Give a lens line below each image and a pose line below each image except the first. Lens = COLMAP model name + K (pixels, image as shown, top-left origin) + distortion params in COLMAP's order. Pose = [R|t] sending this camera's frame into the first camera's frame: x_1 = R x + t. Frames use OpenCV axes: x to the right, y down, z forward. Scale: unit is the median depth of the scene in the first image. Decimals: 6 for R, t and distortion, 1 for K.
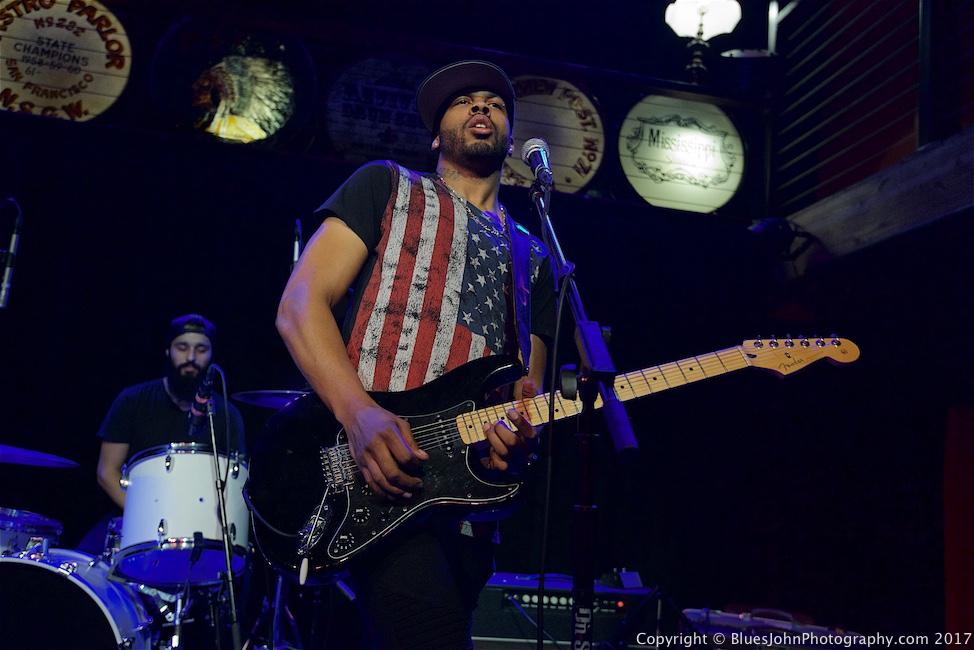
lens RADIAL K [[847.1, 0, 483.2], [0, 847.1, 324.0], [0, 0, 1]] dist [0.057162, -0.033156]
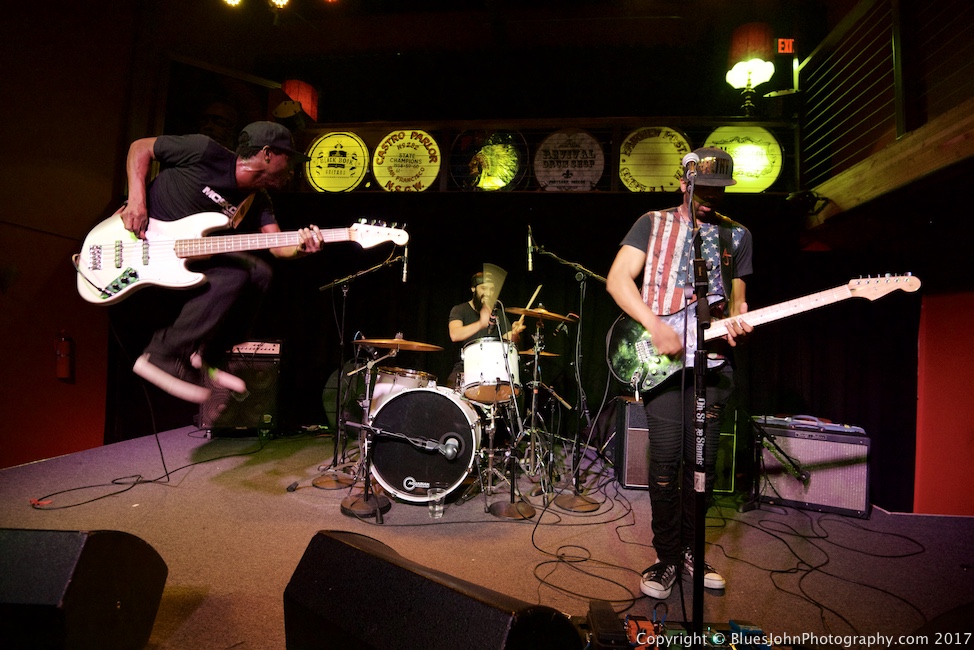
lens RADIAL K [[448.4, 0, 487.6], [0, 448.4, 328.6], [0, 0, 1]] dist [-0.010930, -0.015939]
pose [[0.954115, -0.055064, -0.294335, -0.008606], [0.088282, 0.990984, 0.100782, 0.001957], [0.286132, -0.122142, 0.950374, -0.036810]]
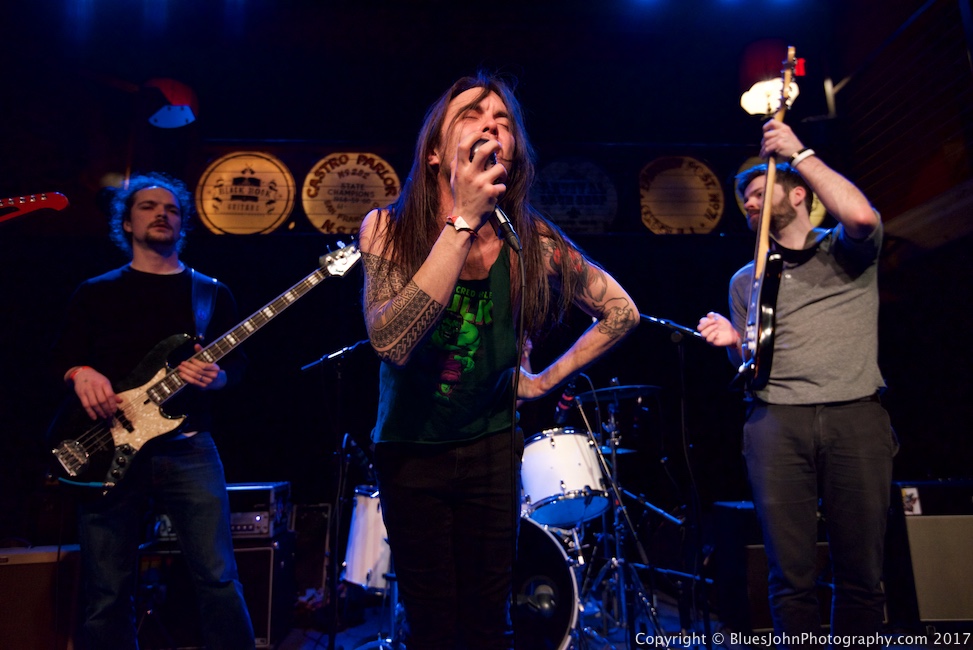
lens RADIAL K [[618.8, 0, 490.0], [0, 618.8, 328.3], [0, 0, 1]] dist [0.021570, -0.030660]
pose [[0.987495, -0.130365, -0.088653, -0.189808], [0.126999, 0.990986, -0.042631, -0.001449], [0.093412, 0.030839, 0.995150, -0.050328]]
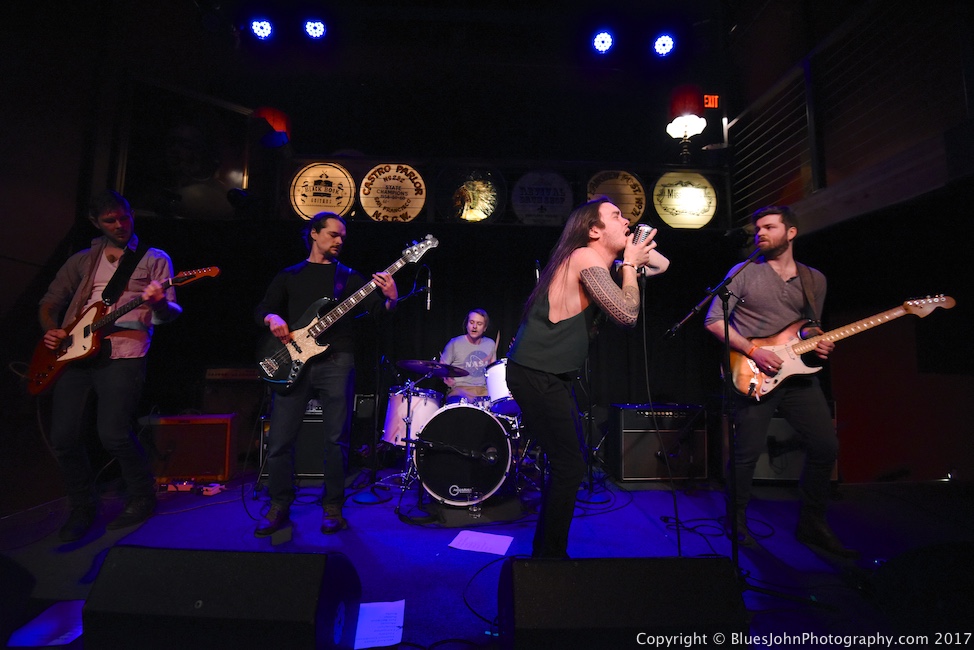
lens RADIAL K [[448.4, 0, 486.6], [0, 448.4, 327.7], [0, 0, 1]] dist [-0.010930, -0.015939]
pose [[0.987219, -0.085997, -0.134174, -0.127391], [0.097100, 0.992172, 0.078521, -0.030152], [0.126371, -0.090546, 0.987842, -0.151852]]
